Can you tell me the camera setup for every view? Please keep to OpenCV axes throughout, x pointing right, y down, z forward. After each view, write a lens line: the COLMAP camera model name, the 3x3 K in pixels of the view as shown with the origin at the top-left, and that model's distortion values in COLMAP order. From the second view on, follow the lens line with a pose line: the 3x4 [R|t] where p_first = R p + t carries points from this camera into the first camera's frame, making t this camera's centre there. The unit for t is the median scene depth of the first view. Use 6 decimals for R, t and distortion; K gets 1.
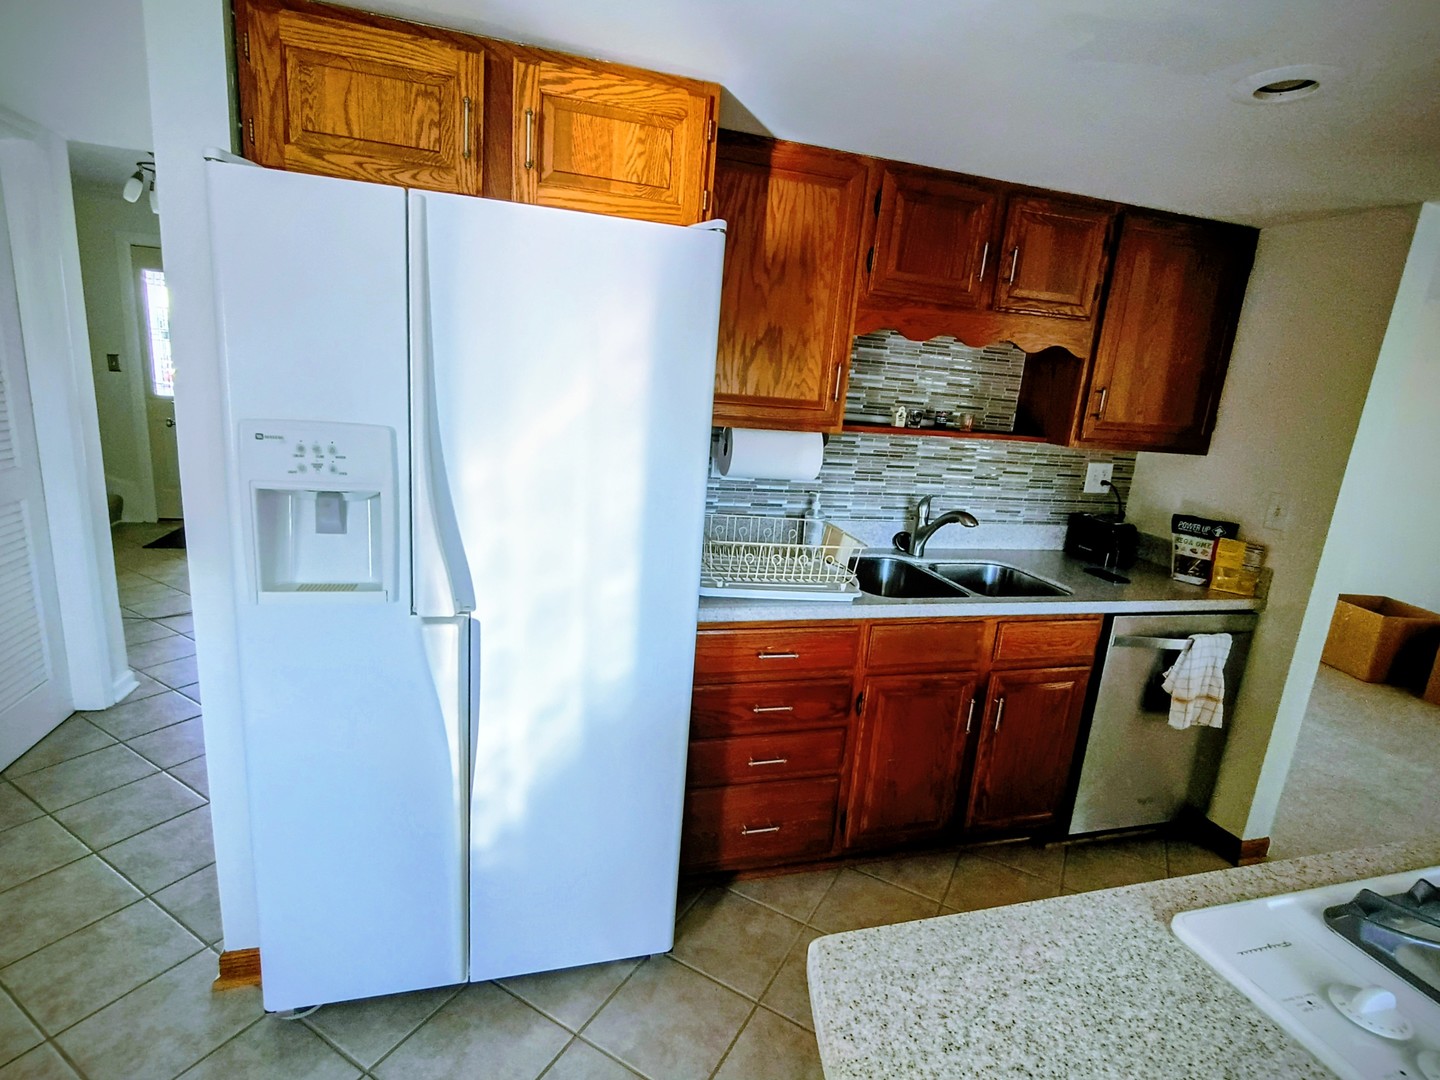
lens RADIAL K [[657.9, 0, 720.0], [0, 657.9, 540.0], [0, 0, 1]] dist [-0.002919, -0.000255]
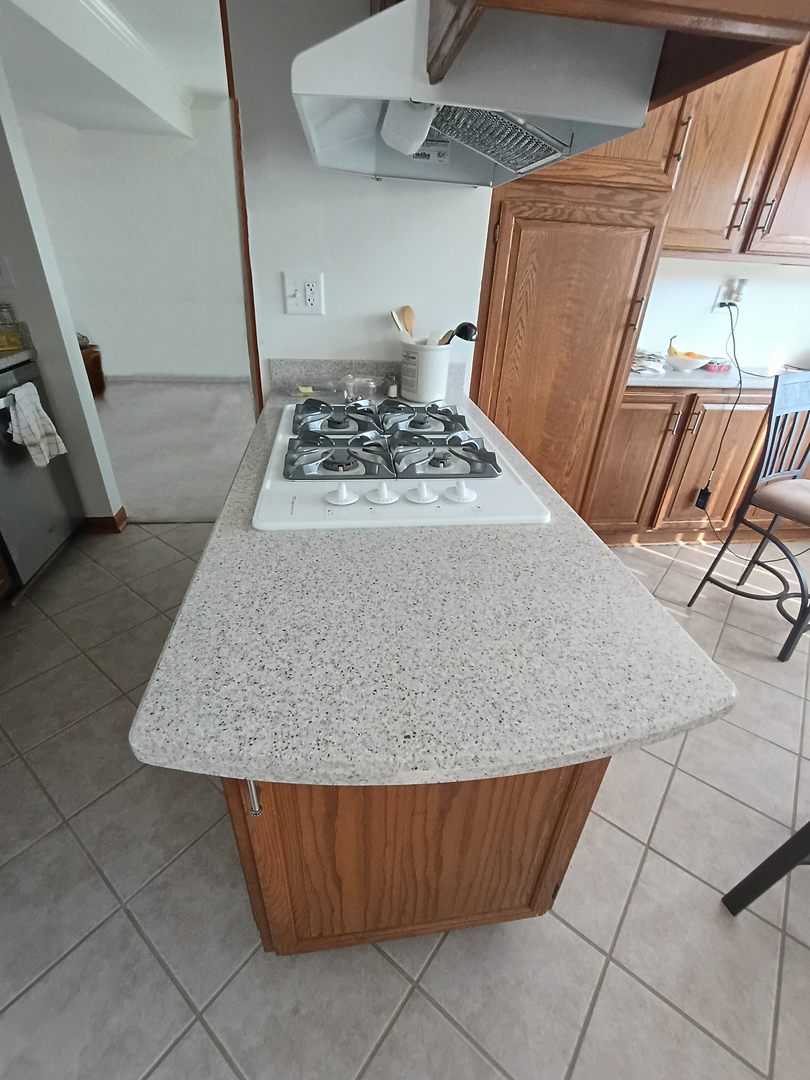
lens RADIAL K [[493.4, 0, 405.0], [0, 493.4, 540.0], [0, 0, 1]] dist [-0.002919, -0.000255]
pose [[0.181006, -0.565176, 0.804868, -0.186039], [0.180256, 0.823588, 0.537784, 0.081035], [-0.966822, 0.047740, 0.250951, 0.450564]]
